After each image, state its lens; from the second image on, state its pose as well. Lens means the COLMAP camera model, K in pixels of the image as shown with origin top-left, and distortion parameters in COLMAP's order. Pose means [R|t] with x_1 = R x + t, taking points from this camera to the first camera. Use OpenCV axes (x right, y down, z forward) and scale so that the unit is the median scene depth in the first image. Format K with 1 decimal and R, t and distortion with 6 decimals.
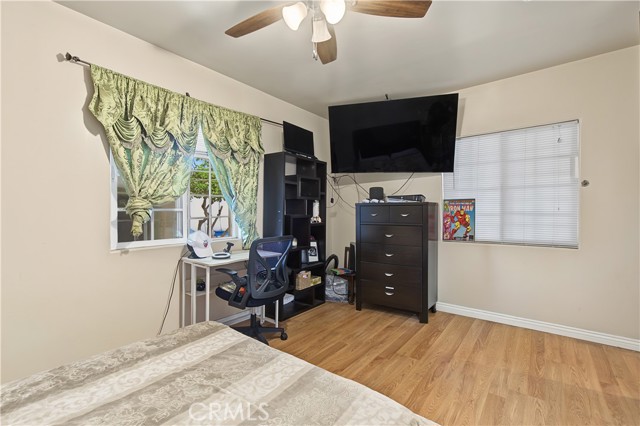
lens RADIAL K [[289.1, 0, 314.2], [0, 289.1, 209.5], [0, 0, 1]] dist [0.002364, 0.000575]
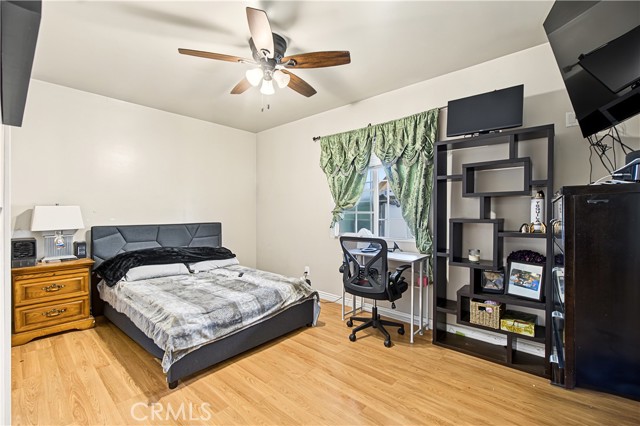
lens RADIAL K [[289.1, 0, 314.3], [0, 289.1, 216.8], [0, 0, 1]] dist [0.002364, 0.000575]
pose [[-0.075843, -0.001812, -0.997118, 0.849759], [-0.008427, 0.999964, -0.001176, 0.023160], [0.997084, 0.008313, -0.075855, 0.809122]]
